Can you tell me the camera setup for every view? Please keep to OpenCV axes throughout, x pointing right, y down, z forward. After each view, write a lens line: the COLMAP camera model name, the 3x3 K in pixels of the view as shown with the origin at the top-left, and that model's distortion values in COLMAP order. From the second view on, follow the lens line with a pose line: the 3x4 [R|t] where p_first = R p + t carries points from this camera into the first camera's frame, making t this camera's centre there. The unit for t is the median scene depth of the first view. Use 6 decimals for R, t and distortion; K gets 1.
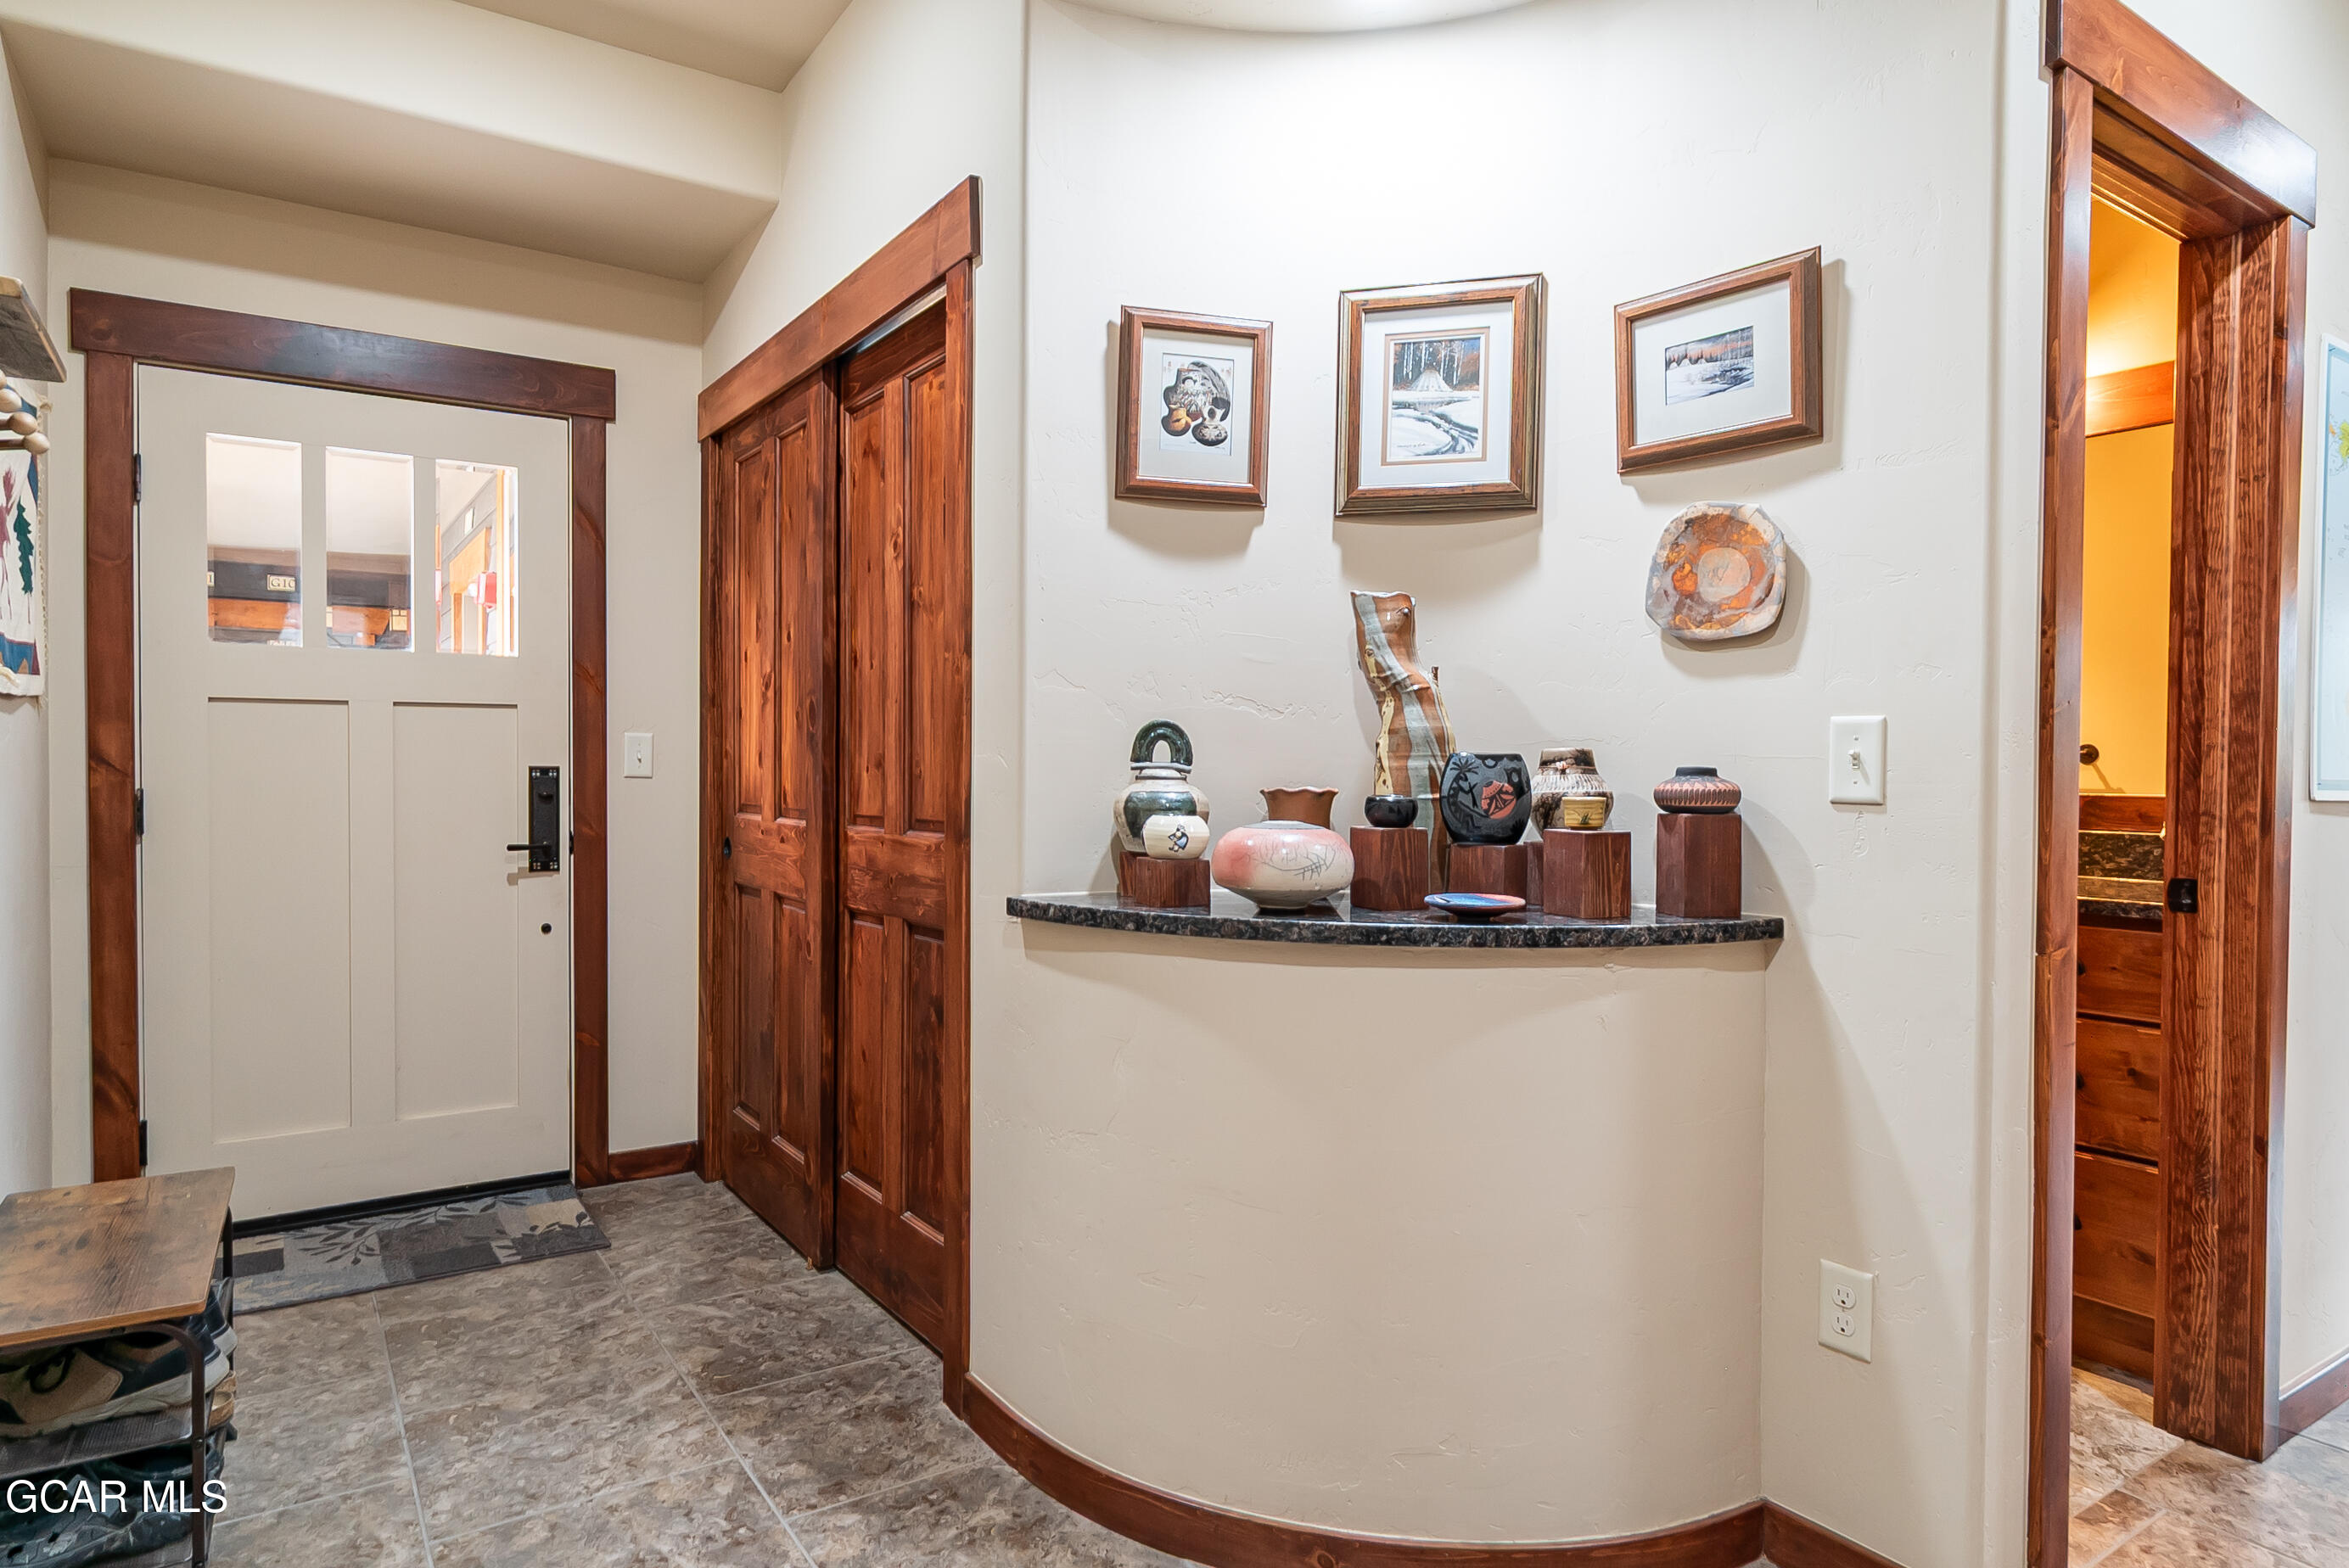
lens RADIAL K [[1359.4, 0, 1173.3], [0, 1359.4, 778.9], [0, 0, 1]] dist [0.000202, 0.001788]
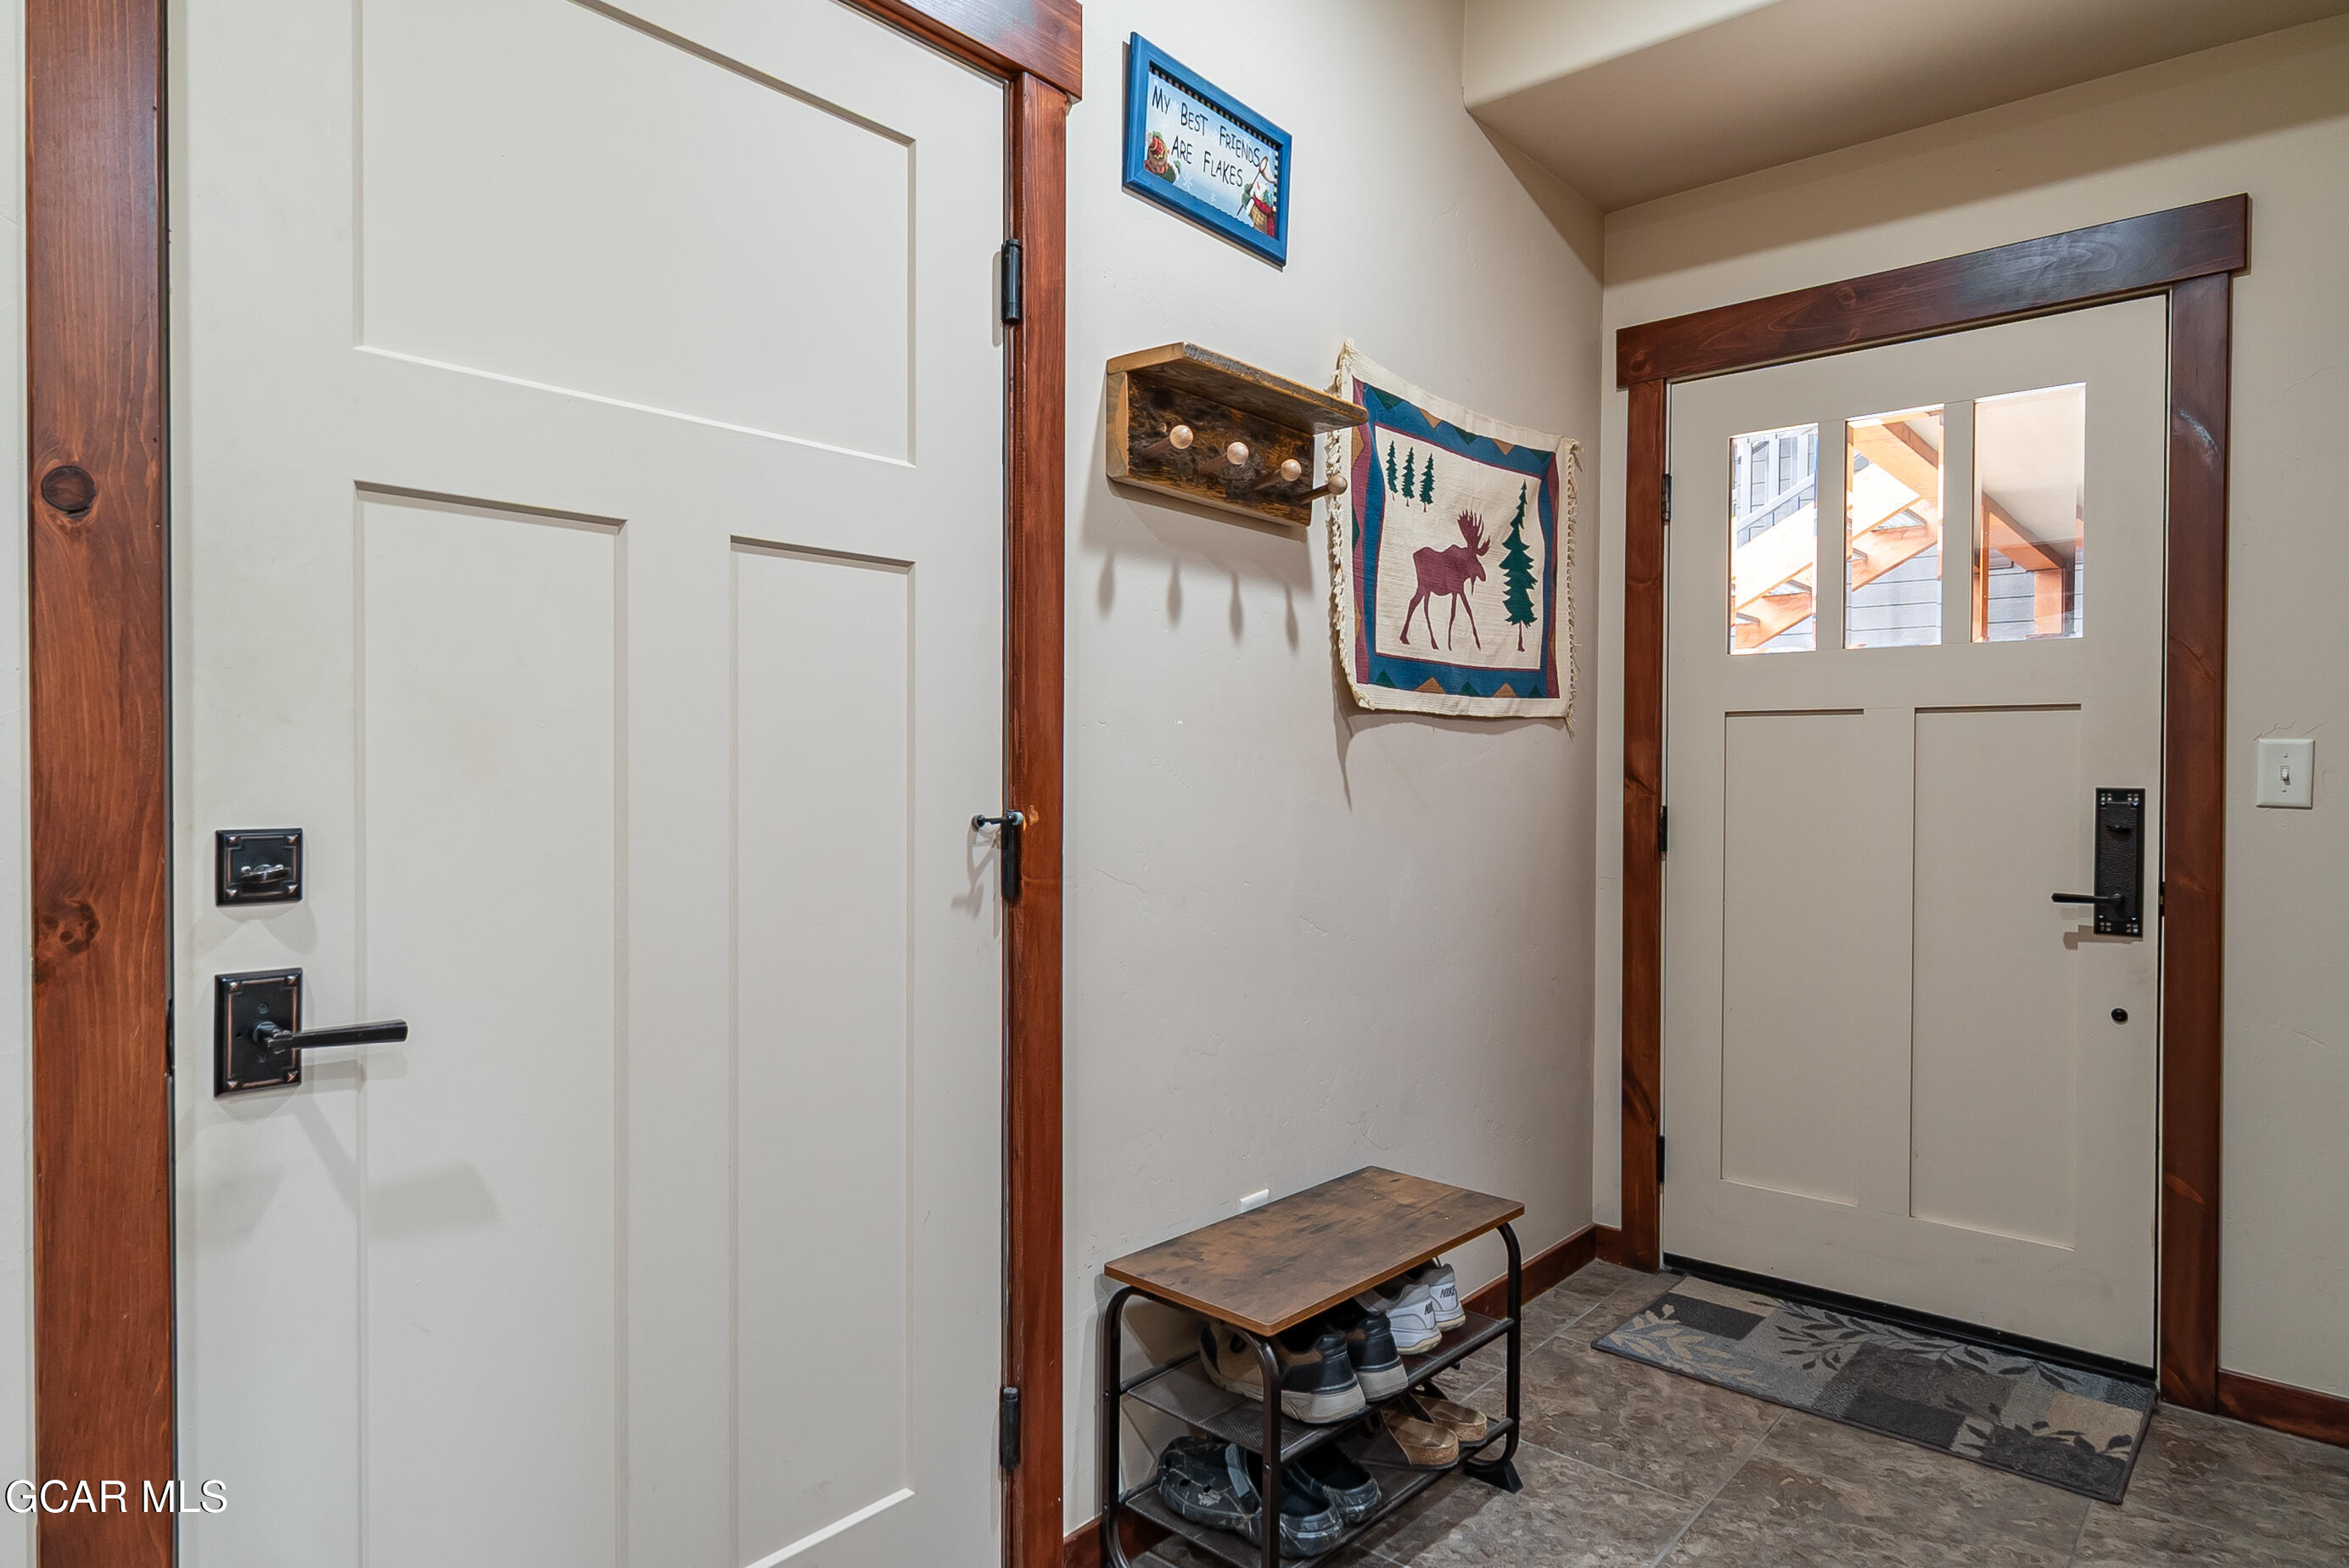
lens RADIAL K [[1359.4, 0, 1172.1], [0, 1359.4, 786.2], [0, 0, 1]] dist [0.000202, 0.001788]
pose [[0.250316, 0.006742, -0.968141, 0.116262], [-0.020283, 0.999793, 0.001718, -0.001700], [0.967952, 0.019206, 0.250401, 0.373662]]
